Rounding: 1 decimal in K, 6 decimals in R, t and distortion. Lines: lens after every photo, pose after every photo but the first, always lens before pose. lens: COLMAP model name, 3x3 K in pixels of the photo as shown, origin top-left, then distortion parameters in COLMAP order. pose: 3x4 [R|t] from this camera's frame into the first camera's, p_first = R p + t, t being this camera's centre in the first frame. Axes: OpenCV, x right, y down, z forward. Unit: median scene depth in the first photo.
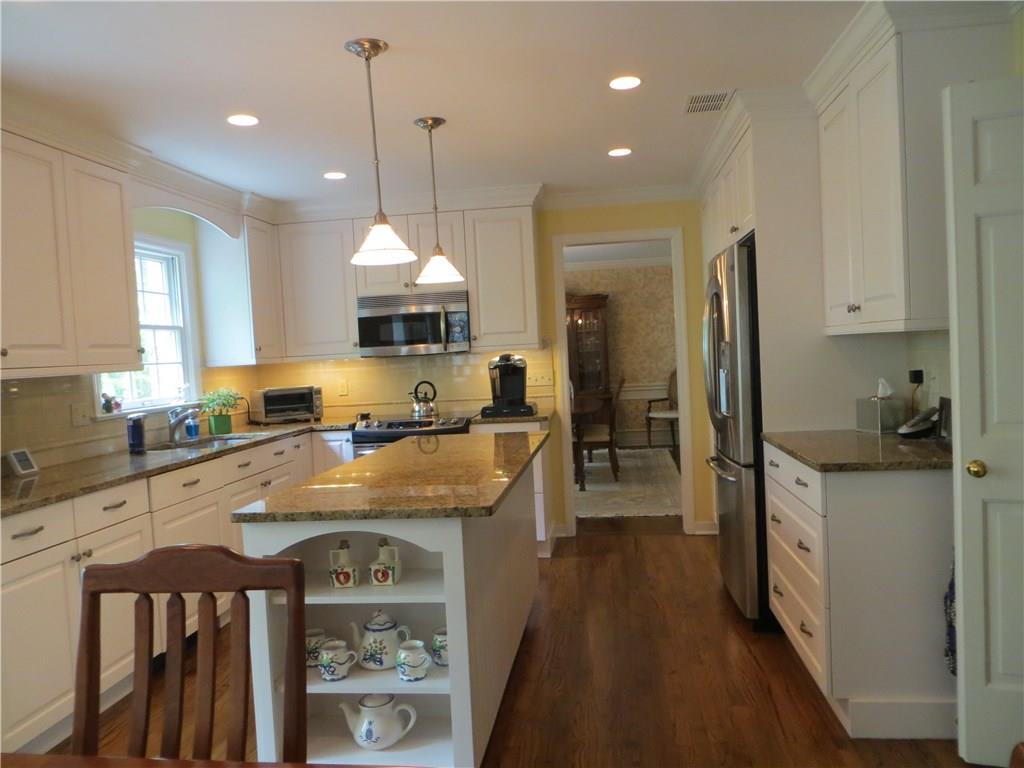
lens RADIAL K [[760.6, 0, 512.0], [0, 760.6, 384.0], [0, 0, 1]] dist [-0.040076, 0.004030]
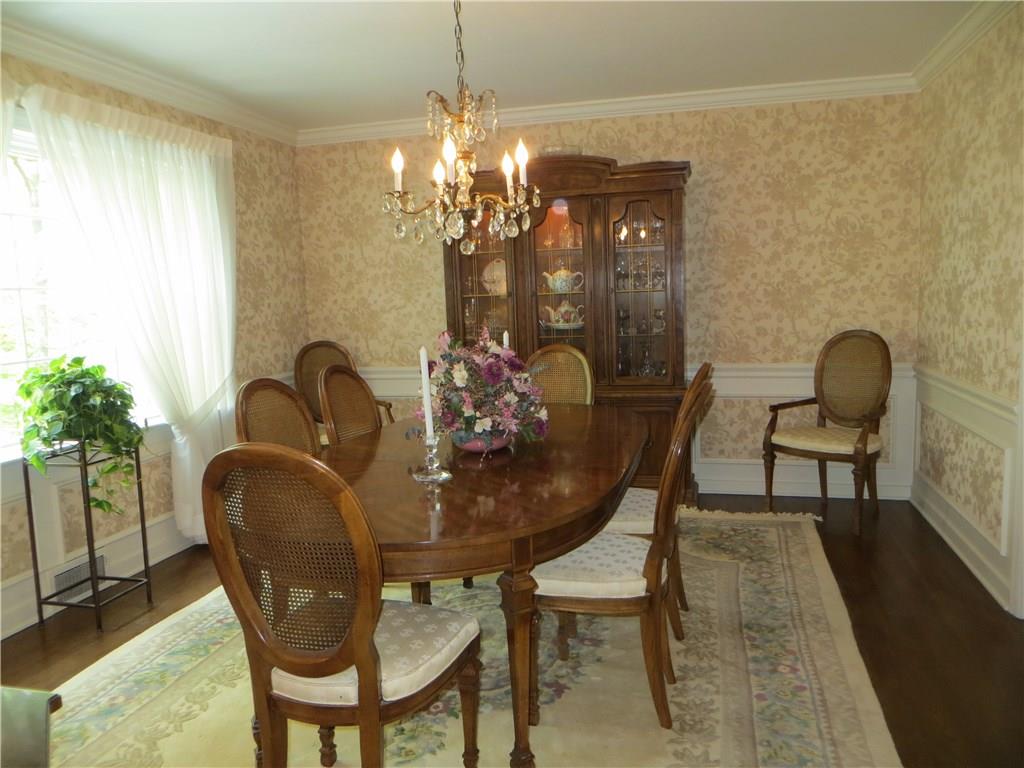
lens RADIAL K [[760.6, 0, 512.0], [0, 760.6, 384.0], [0, 0, 1]] dist [-0.040076, 0.004030]
pose [[0.990954, 0.035120, -0.129522, 0.159452], [-0.024837, 0.996471, 0.080174, -0.041402], [0.131880, -0.076232, 0.988330, 1.006830]]
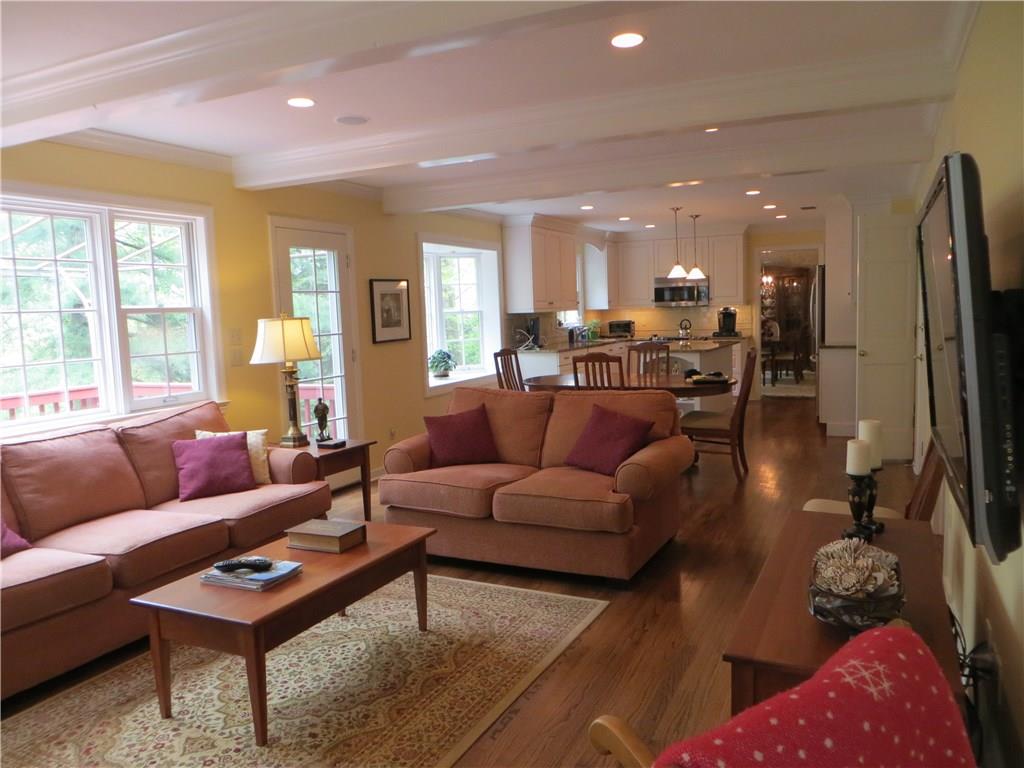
lens RADIAL K [[760.6, 0, 512.0], [0, 760.6, 384.0], [0, 0, 1]] dist [-0.040076, 0.004030]
pose [[0.948127, 0.052526, -0.313521, 0.092953], [-0.031010, 0.996833, 0.073226, 0.035169], [0.316374, -0.059705, 0.946754, -1.102174]]
